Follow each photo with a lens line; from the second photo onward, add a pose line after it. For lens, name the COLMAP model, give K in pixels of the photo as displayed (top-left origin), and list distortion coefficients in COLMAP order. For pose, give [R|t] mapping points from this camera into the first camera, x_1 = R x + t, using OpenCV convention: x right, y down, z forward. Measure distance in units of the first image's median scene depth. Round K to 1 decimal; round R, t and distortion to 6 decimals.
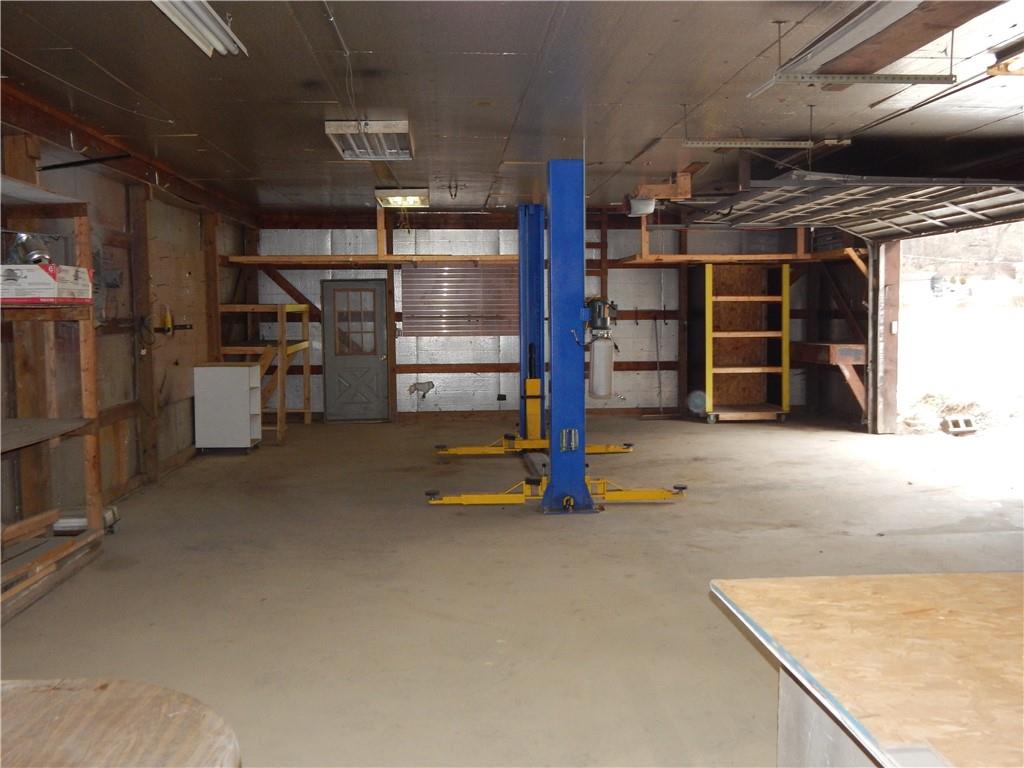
lens RADIAL K [[899.6, 0, 512.0], [0, 899.6, 384.0], [0, 0, 1]] dist [0.004845, -0.012329]
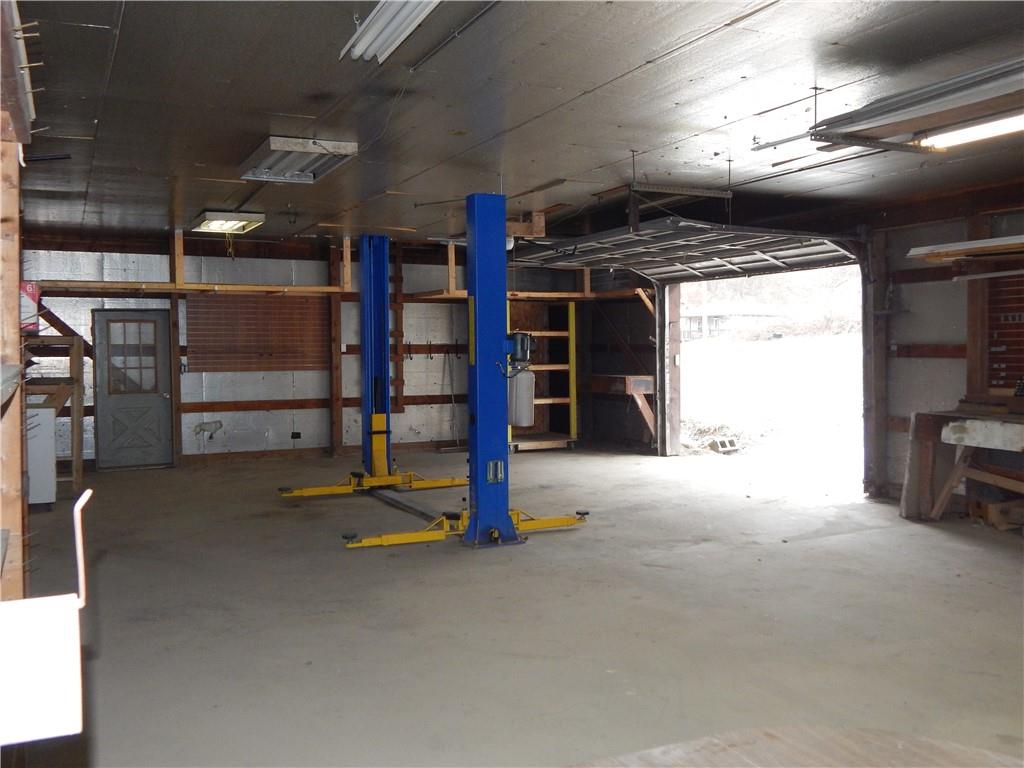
lens RADIAL K [[899.6, 0, 512.0], [0, 899.6, 384.0], [0, 0, 1]] dist [0.004845, -0.012329]
pose [[0.930900, -0.013438, 0.365027, -0.172684], [0.027947, 0.999014, -0.034494, -0.000290], [-0.364204, 0.042312, 0.930358, 0.035961]]
